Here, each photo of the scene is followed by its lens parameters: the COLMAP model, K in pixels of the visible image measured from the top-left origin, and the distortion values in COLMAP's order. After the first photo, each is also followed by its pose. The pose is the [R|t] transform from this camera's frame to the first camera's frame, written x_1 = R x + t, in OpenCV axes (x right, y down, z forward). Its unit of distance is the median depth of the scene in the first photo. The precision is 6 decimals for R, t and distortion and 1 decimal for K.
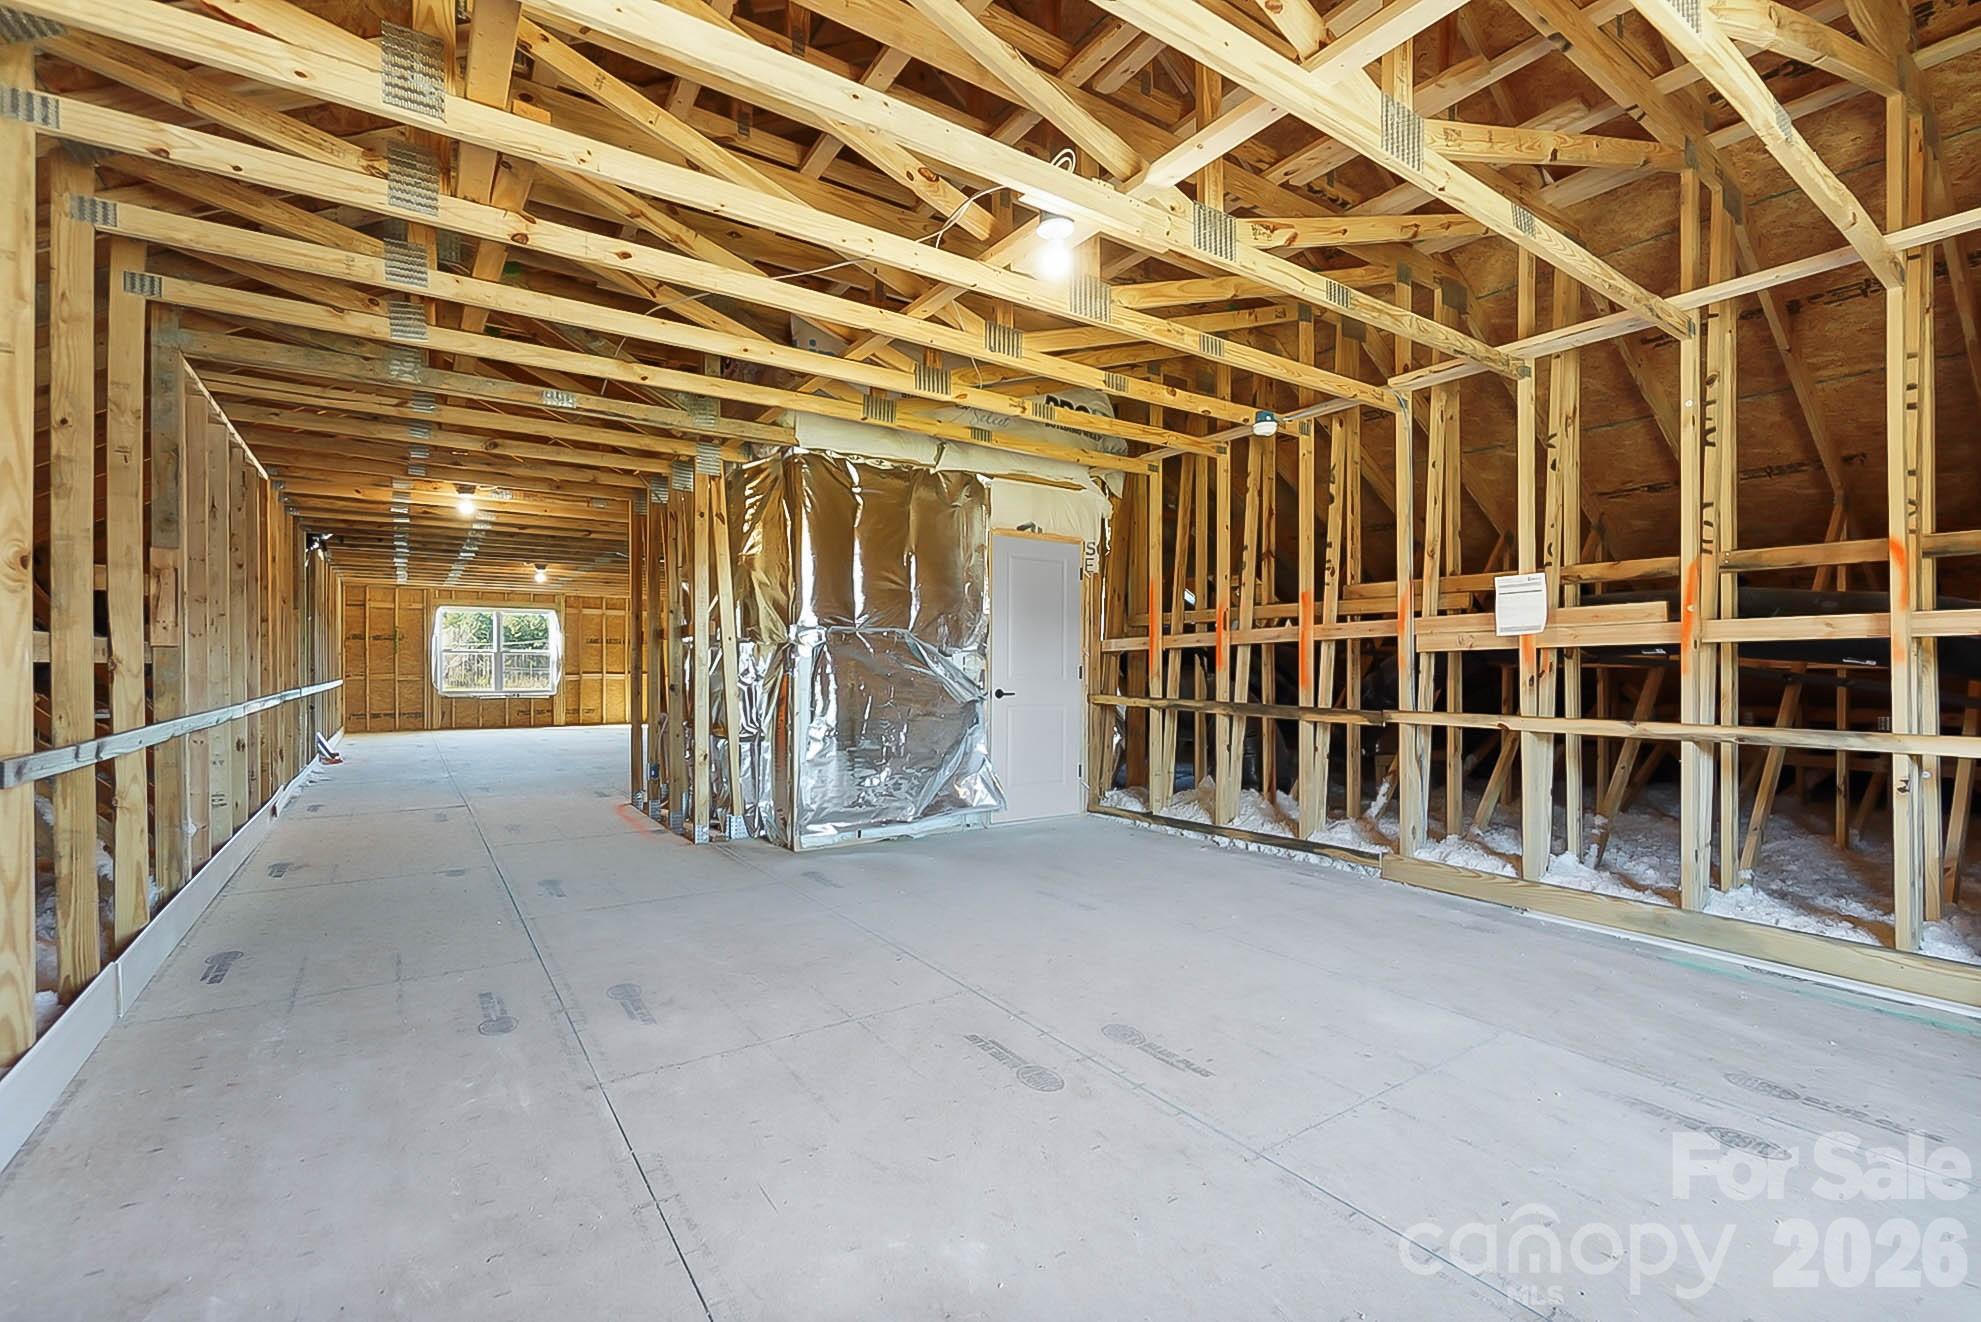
lens RADIAL K [[853.8, 0, 956.8], [0, 853.8, 661.5], [0, 0, 1]] dist [-0.063438, 0.000054]
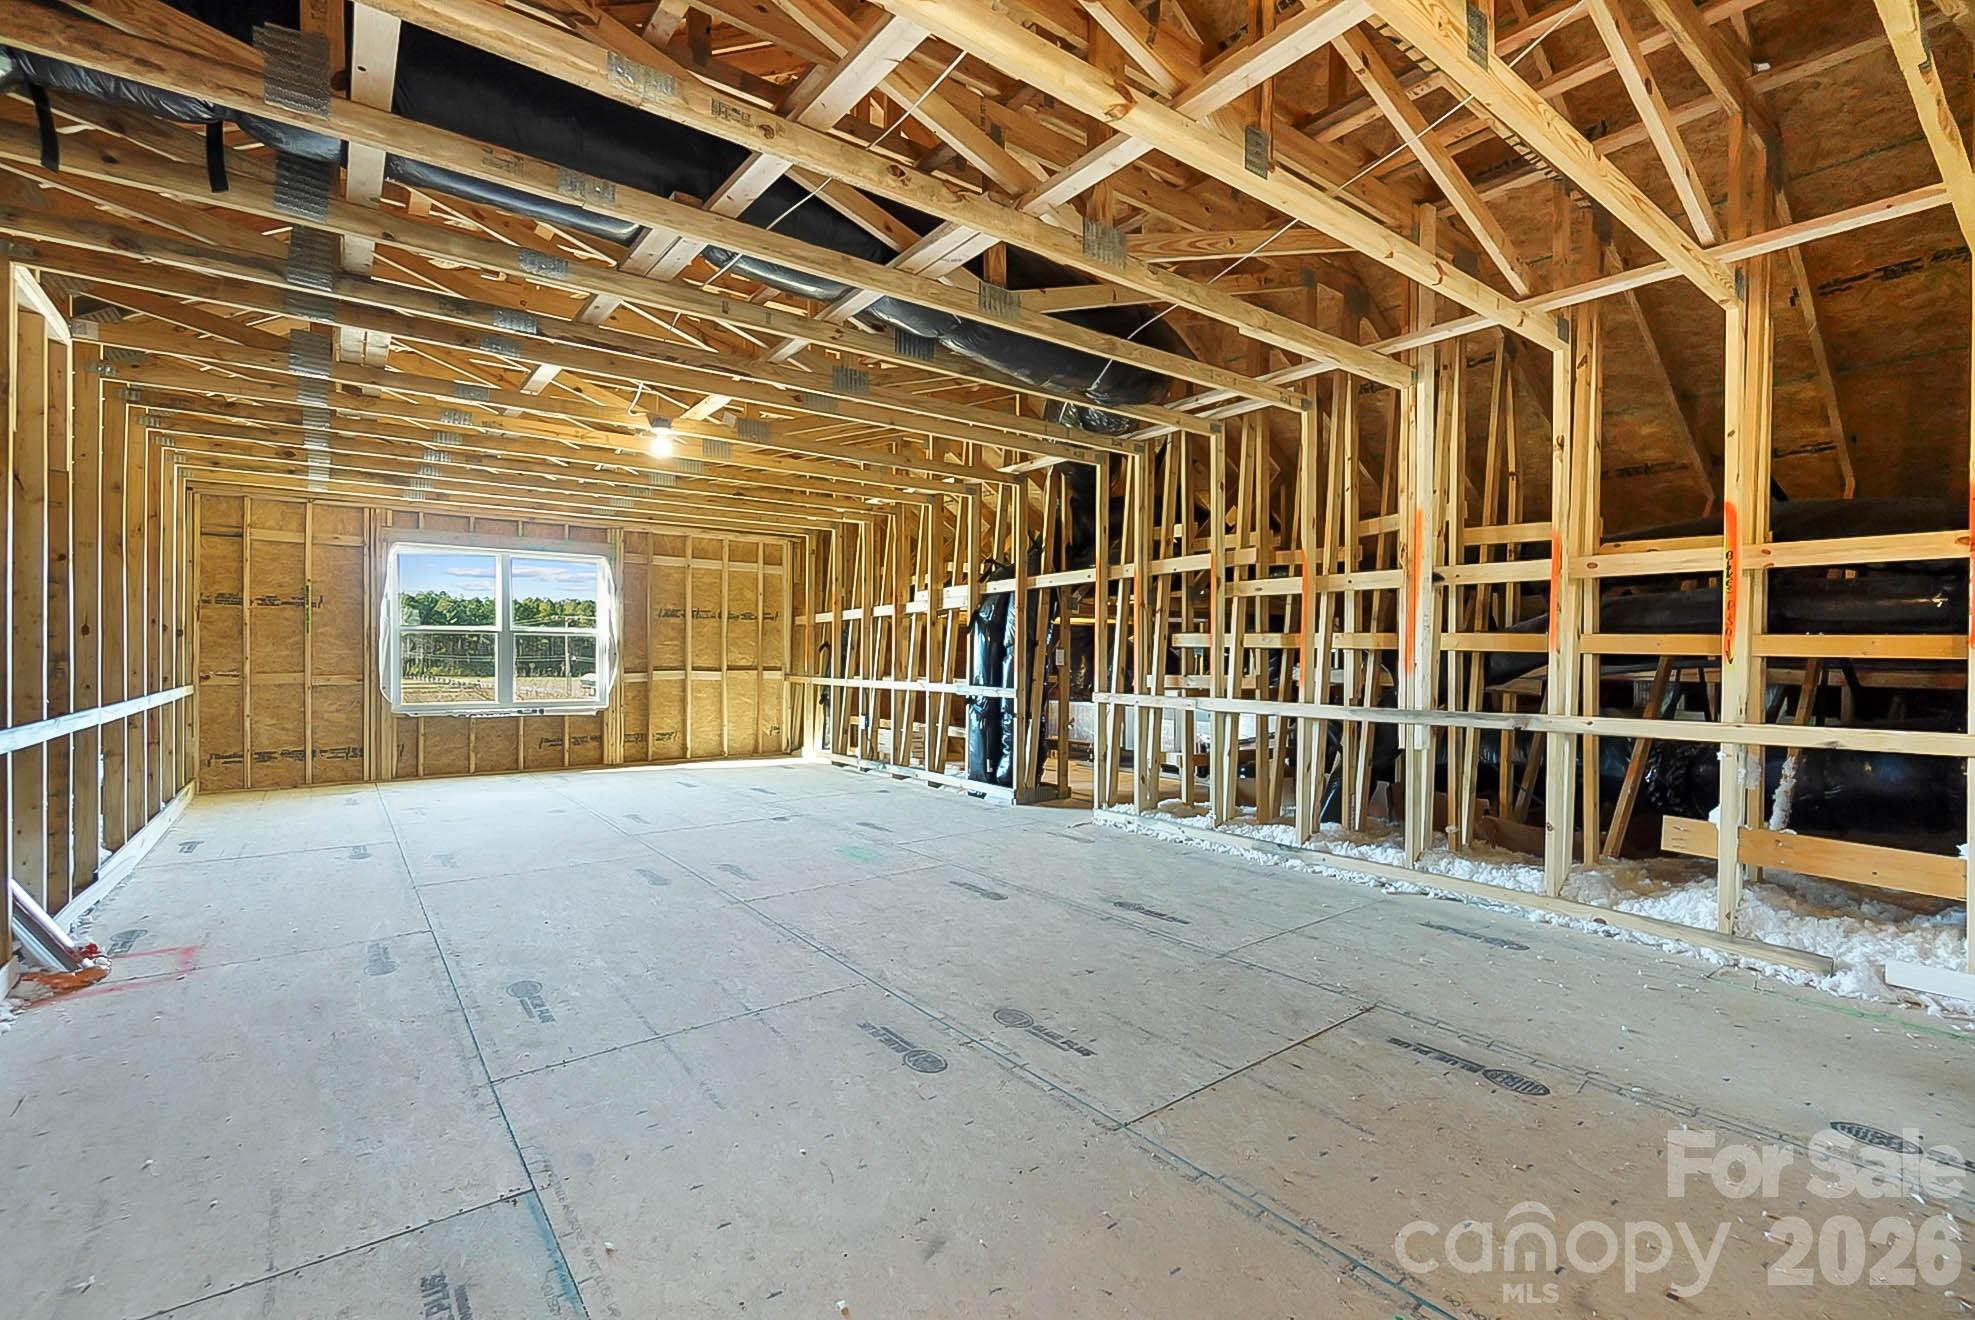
lens RADIAL K [[851.2, 0, 953.9], [0, 851.2, 660.5], [0, 0, 1]] dist [-0.063438, 0.000054]
pose [[0.995192, 0.005646, 0.097783, -0.304112], [-0.006502, 0.999943, 0.008430, 0.001296], [-0.097730, -0.009025, 0.995172, 0.426937]]
